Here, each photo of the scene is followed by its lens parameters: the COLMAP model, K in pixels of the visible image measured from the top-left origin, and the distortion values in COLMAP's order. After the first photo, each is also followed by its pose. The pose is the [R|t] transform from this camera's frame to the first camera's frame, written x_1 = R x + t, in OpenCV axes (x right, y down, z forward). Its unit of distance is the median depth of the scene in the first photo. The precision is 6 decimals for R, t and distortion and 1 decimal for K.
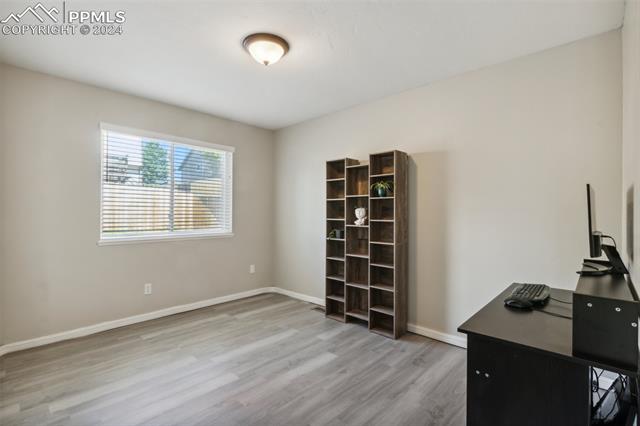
lens RADIAL K [[302.5, 0, 319.3], [0, 302.5, 211.1], [0, 0, 1]] dist [-0.004931, -0.000102]
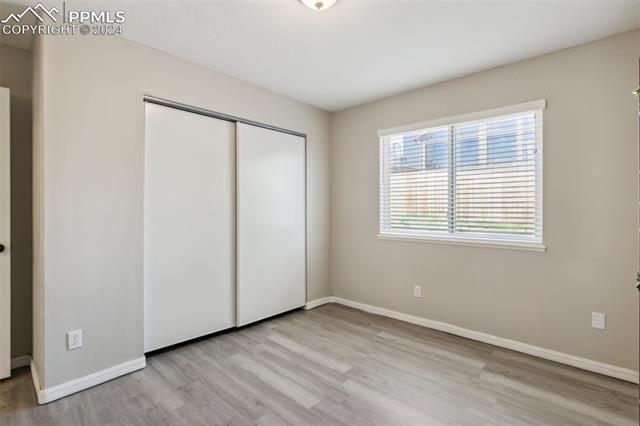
lens RADIAL K [[302.5, 0, 304.7], [0, 302.5, 207.3], [0, 0, 1]] dist [-0.004931, -0.000102]
pose [[-0.000500, -0.009539, -0.999954, 0.424730], [0.001364, 0.999954, -0.009540, 0.005278], [0.999999, -0.001369, -0.000487, 0.735528]]
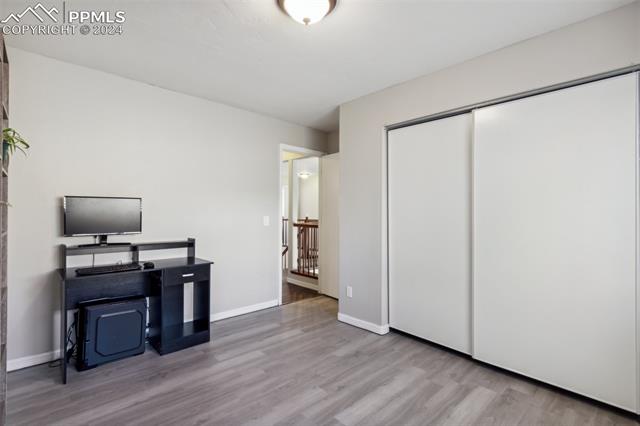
lens RADIAL K [[302.5, 0, 320.1], [0, 302.5, 211.7], [0, 0, 1]] dist [-0.004931, -0.000102]
pose [[-0.998951, -0.011086, 0.044436, -0.191597], [-0.011212, 0.999934, -0.002596, -0.001594], [-0.044404, -0.003091, -0.999009, 1.355615]]
